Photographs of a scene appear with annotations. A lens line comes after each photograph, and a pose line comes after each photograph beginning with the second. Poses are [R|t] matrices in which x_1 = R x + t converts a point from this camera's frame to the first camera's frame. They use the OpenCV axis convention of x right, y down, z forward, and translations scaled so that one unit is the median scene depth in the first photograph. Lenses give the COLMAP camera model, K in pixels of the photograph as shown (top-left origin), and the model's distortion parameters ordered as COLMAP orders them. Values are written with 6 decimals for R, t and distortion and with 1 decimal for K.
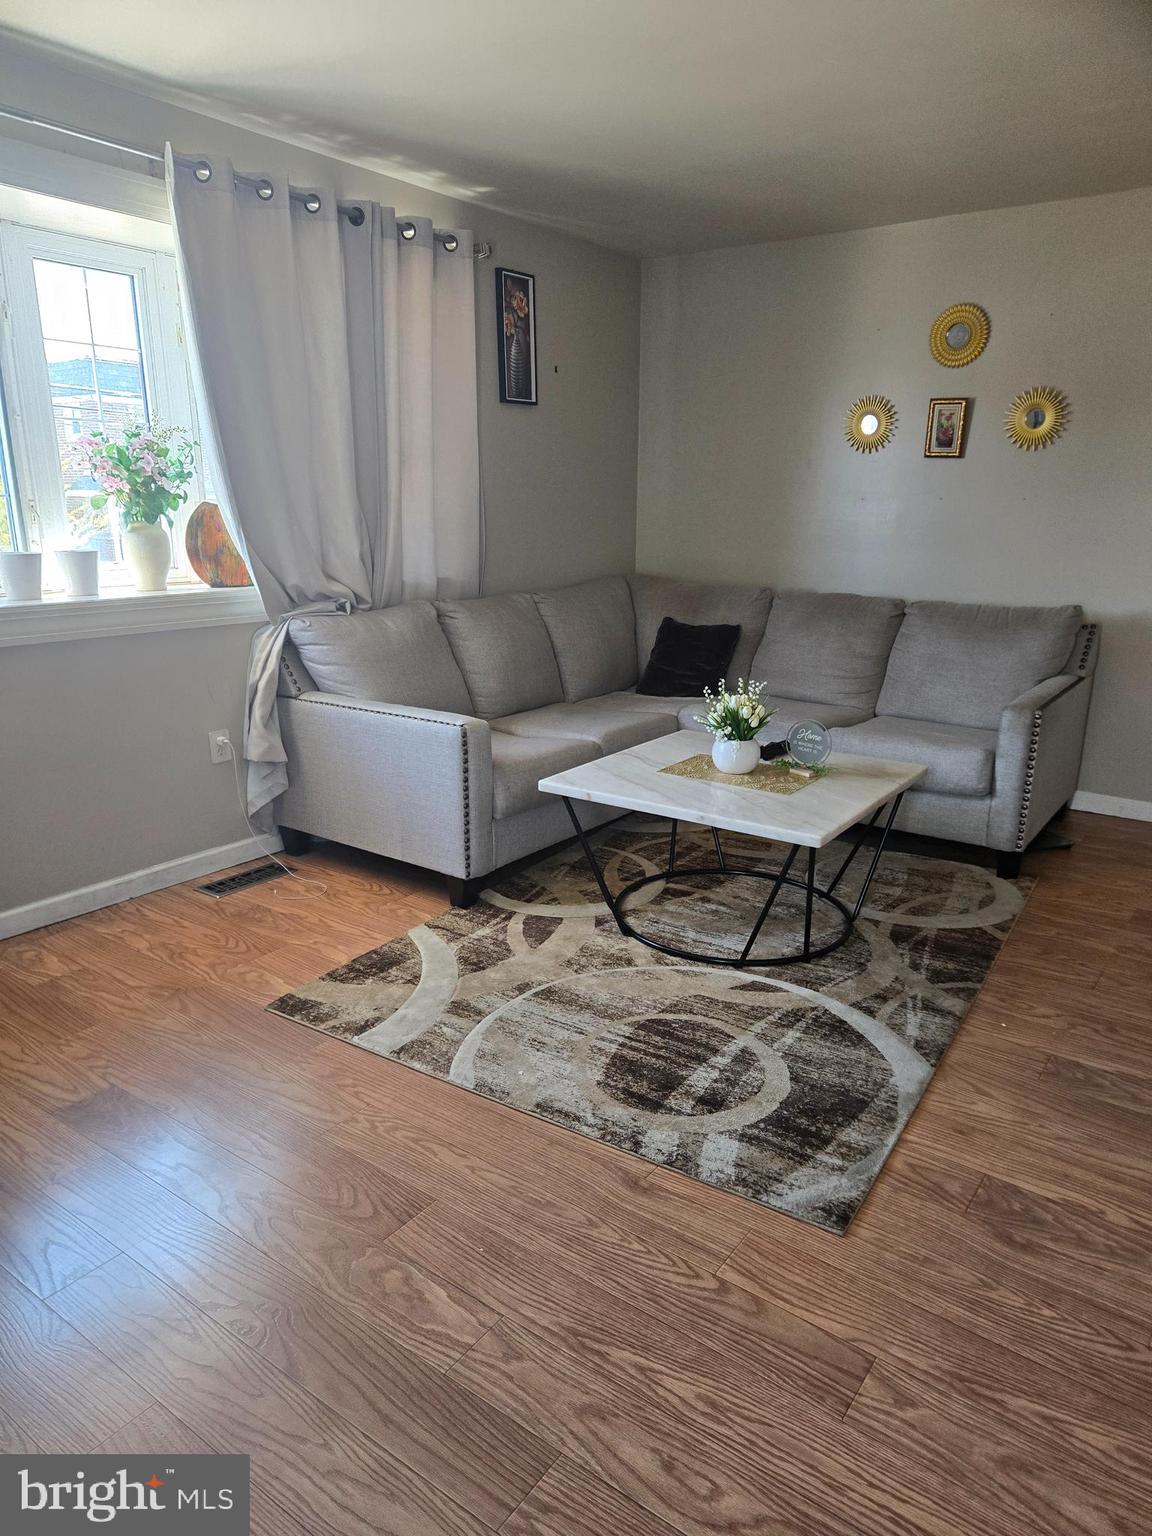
lens RADIAL K [[1031.9, 0, 541.2], [0, 1031.9, 821.8], [0, 0, 1]] dist [0.080500, -0.066353]
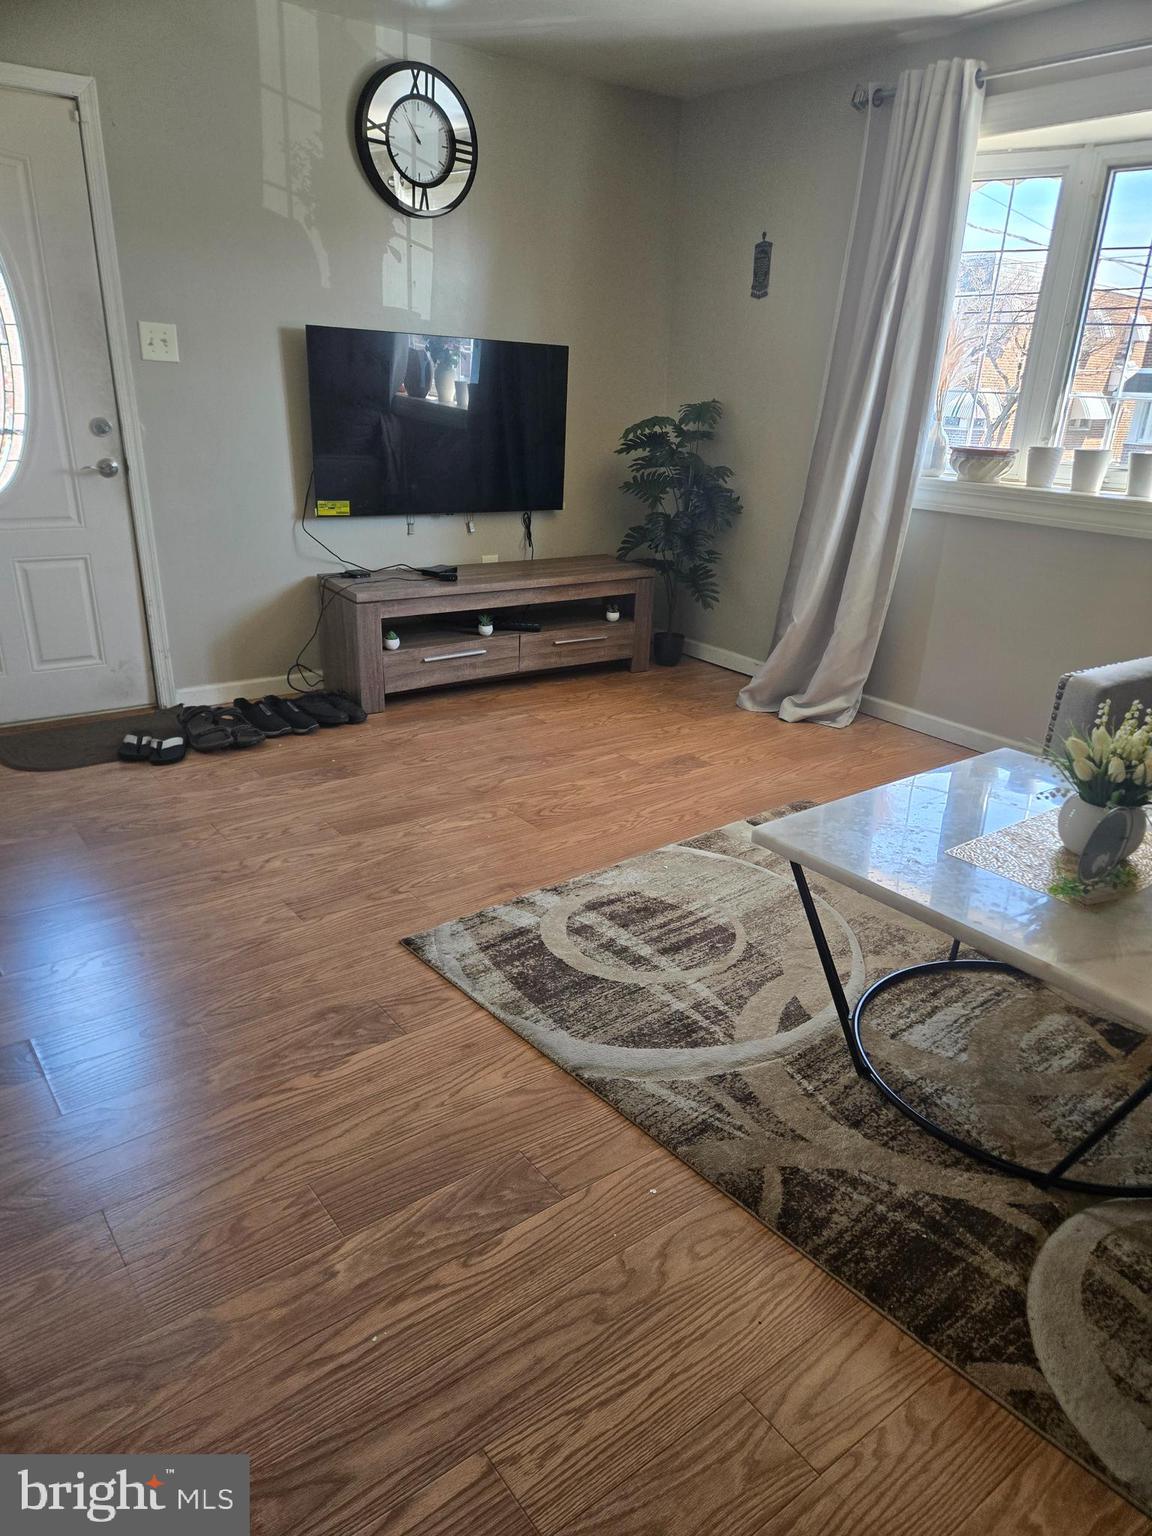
lens RADIAL K [[1031.9, 0, 593.5], [0, 1031.9, 818.9], [0, 0, 1]] dist [0.080500, -0.066353]
pose [[-0.288564, 0.345808, -0.892831, 0.915522], [-0.337485, 0.835916, 0.432839, -0.255603], [0.896011, 0.426219, -0.124510, 0.916731]]
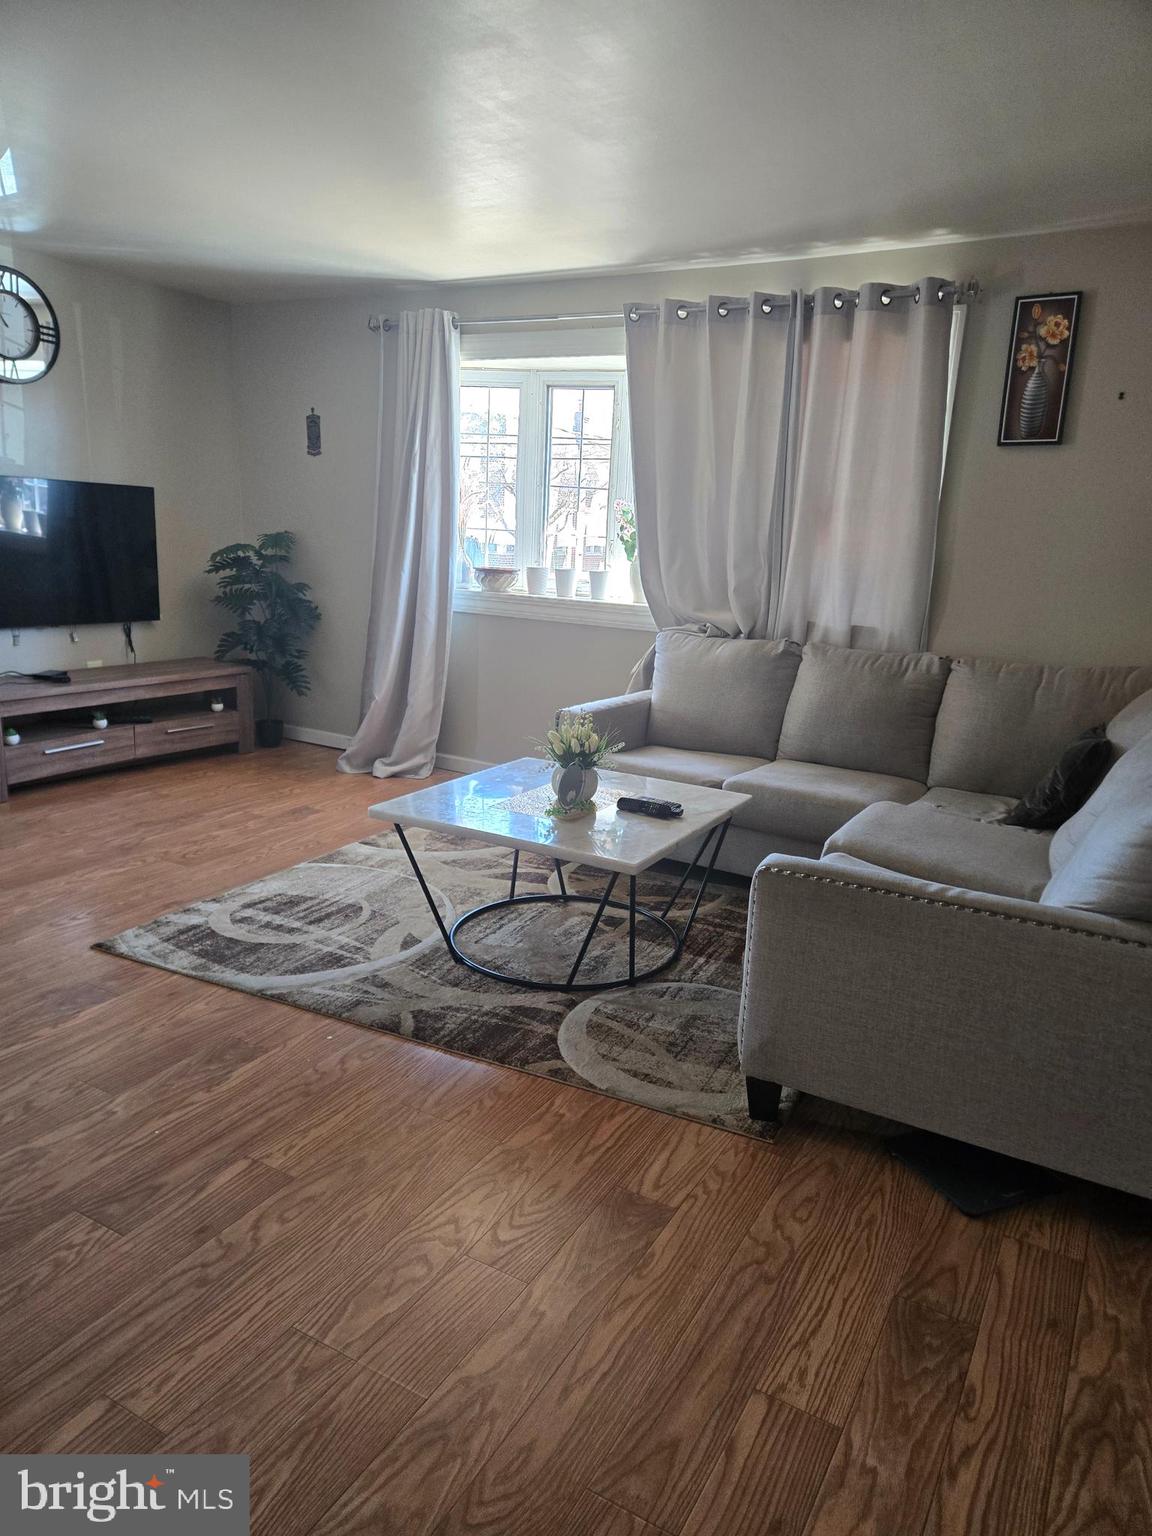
lens RADIAL K [[1031.9, 0, 577.7], [0, 1031.9, 776.8], [0, 0, 1]] dist [0.080500, -0.066353]
pose [[0.097355, 0.222551, -0.970048, 1.306582], [-0.346475, 0.921288, 0.176591, -0.273899], [0.932994, 0.318905, 0.166800, 0.942953]]
